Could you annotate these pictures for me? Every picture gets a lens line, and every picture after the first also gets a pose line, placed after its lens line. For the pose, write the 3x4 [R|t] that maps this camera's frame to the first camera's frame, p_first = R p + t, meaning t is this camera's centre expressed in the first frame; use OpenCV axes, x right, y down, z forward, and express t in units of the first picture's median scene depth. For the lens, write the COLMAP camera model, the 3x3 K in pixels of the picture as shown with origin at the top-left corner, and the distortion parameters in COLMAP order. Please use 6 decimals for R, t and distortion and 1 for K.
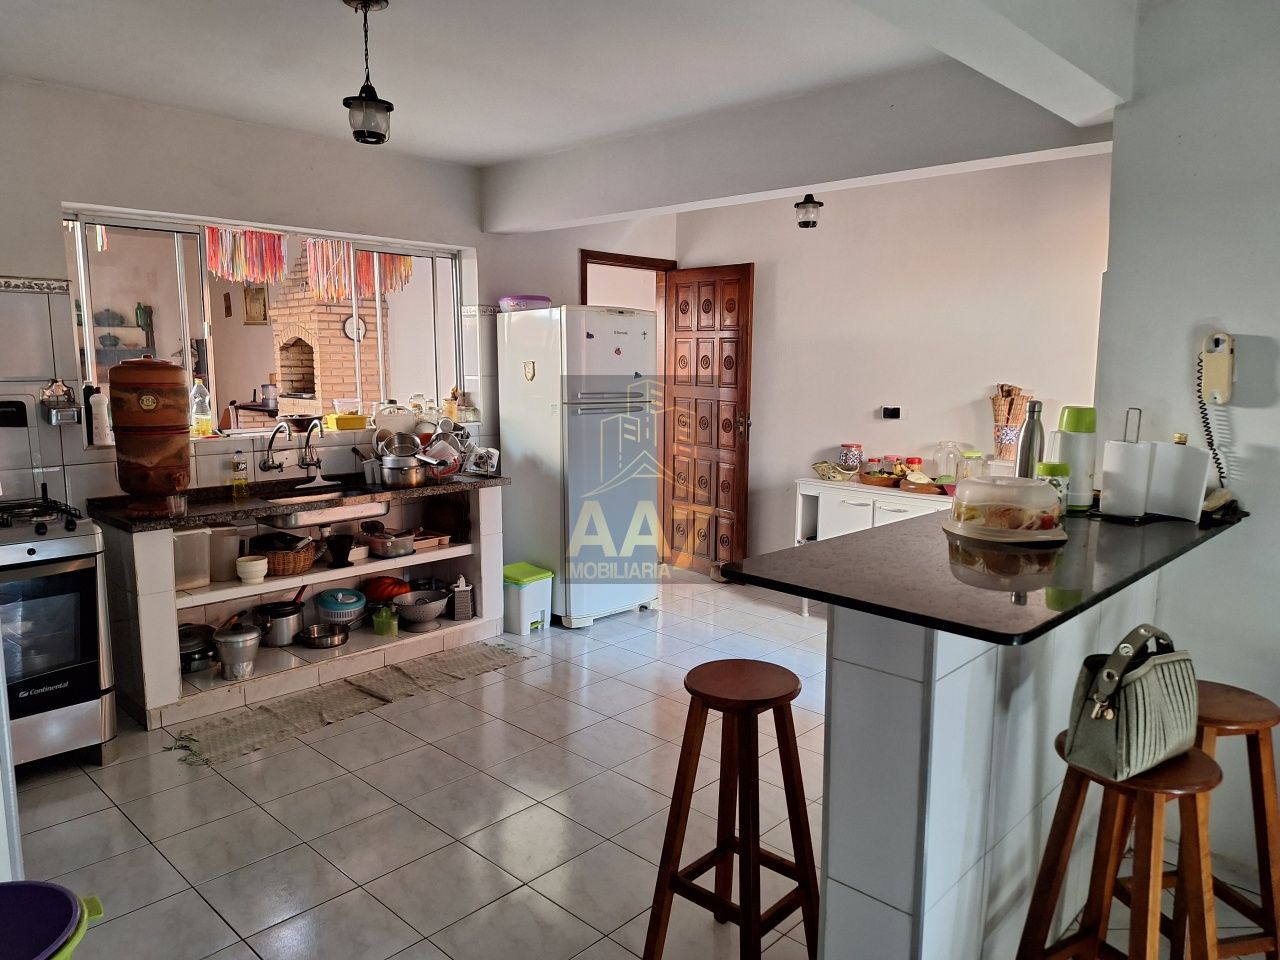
lens RADIAL K [[884.7, 0, 640.7], [0, 884.7, 477.4], [0, 0, 1]] dist [0.084618, -0.089646]
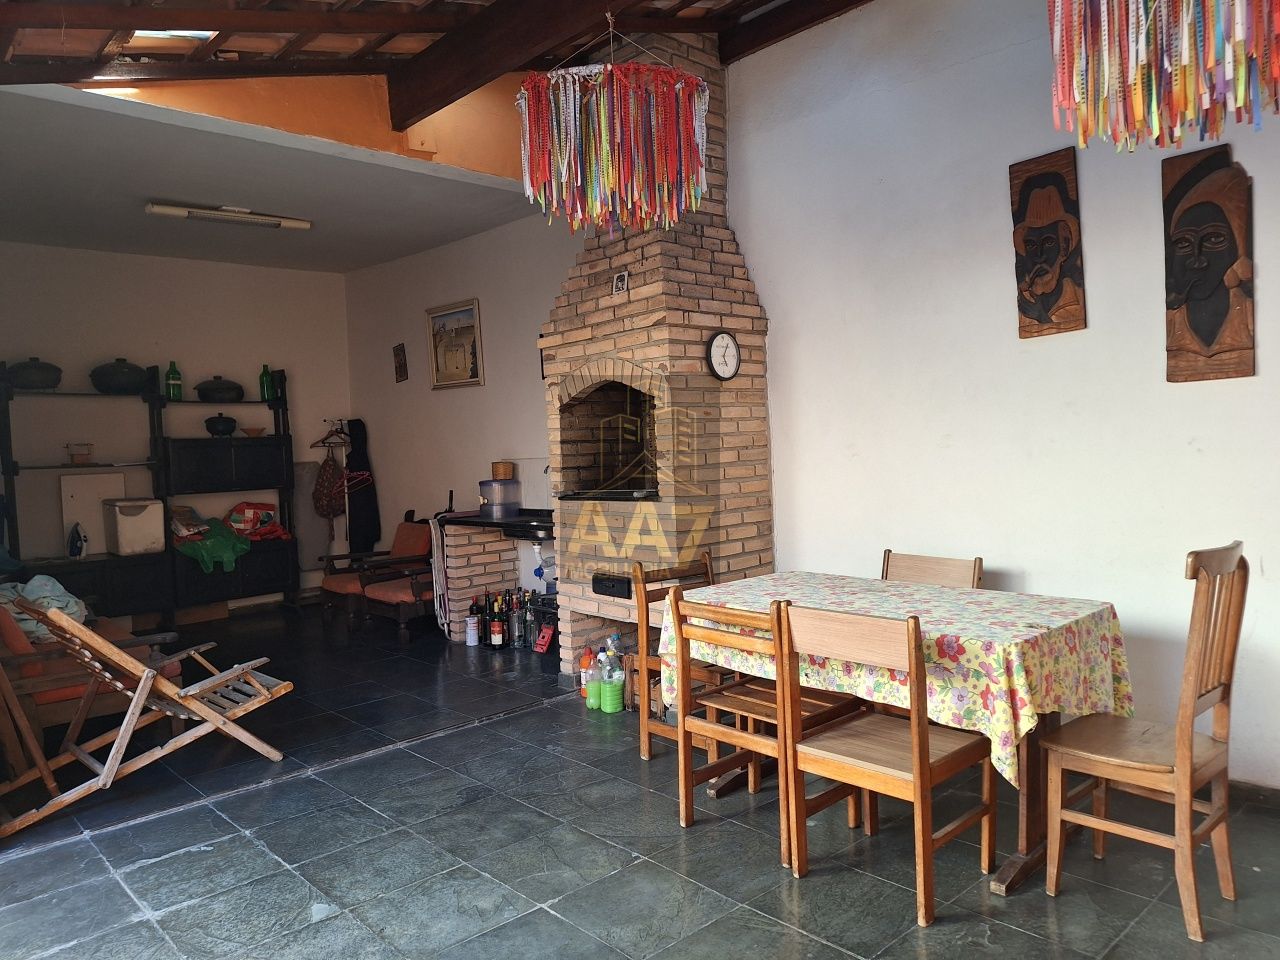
lens RADIAL K [[884.7, 0, 683.9], [0, 884.7, 485.3], [0, 0, 1]] dist [0.084618, -0.089646]
pose [[0.998567, -0.050567, -0.017512, -0.281303], [0.048805, 0.994786, -0.089548, -0.041878], [0.021949, 0.088565, 0.995829, 0.421484]]
